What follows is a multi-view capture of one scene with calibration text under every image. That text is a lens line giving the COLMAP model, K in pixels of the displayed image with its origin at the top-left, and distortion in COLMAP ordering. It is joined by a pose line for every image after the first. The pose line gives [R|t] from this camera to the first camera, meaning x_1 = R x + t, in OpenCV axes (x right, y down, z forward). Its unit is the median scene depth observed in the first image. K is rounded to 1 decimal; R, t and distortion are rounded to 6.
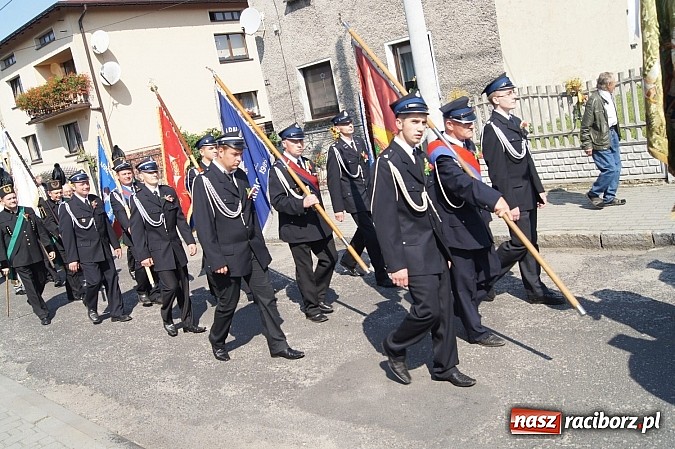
lens RADIAL K [[619.5, 0, 325.5], [0, 619.5, 222.2], [0, 0, 1]] dist [-0.070993, 0.012984]
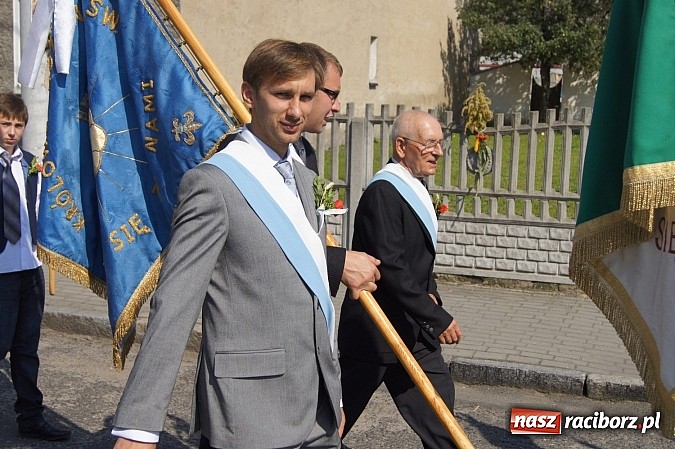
lens RADIAL K [[886.5, 0, 319.7], [0, 886.5, 224.6], [0, 0, 1]] dist [-0.026253, -0.035504]
pose [[0.907470, 0.165824, 0.386007, 0.064874], [-0.138553, 0.985530, -0.097645, -0.007279], [-0.396613, 0.035128, 0.917314, 0.035872]]
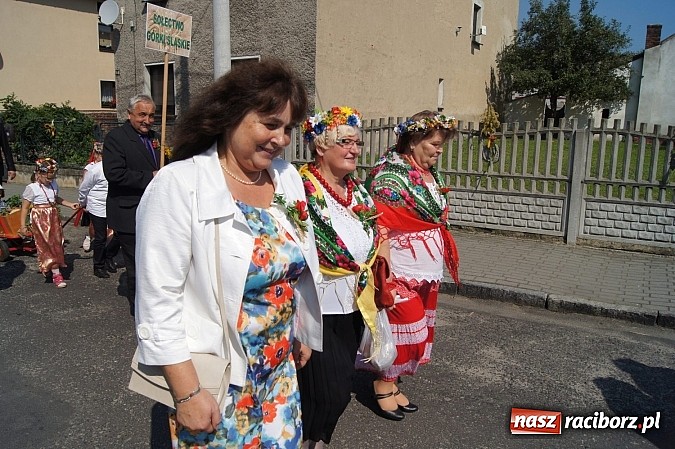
lens RADIAL K [[525.4, 0, 320.2], [0, 525.4, 225.0], [0, 0, 1]] dist [-0.088913, 0.022514]
pose [[0.960504, 0.163618, 0.225080, 0.096819], [-0.164612, 0.986252, -0.014476, -0.011562], [-0.224354, -0.023146, 0.974233, 0.047176]]
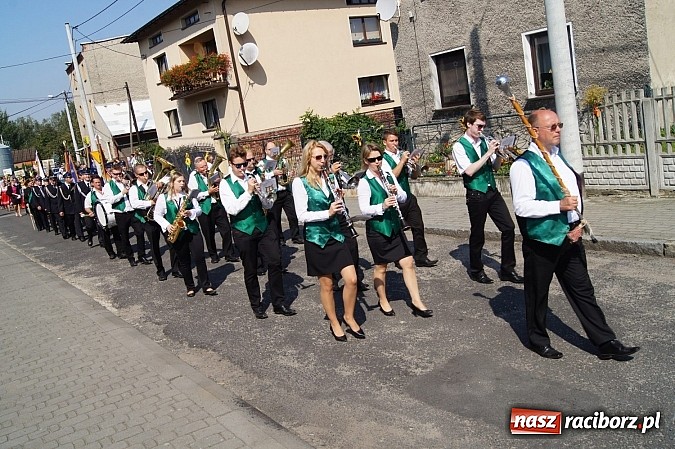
lens RADIAL K [[619.5, 0, 325.5], [0, 619.5, 222.2], [0, 0, 1]] dist [-0.070993, 0.012984]
pose [[0.978524, 0.070959, -0.193536, 0.000215], [-0.065328, 0.997238, 0.035331, -0.005521], [0.195508, -0.021929, 0.980457, -0.014972]]
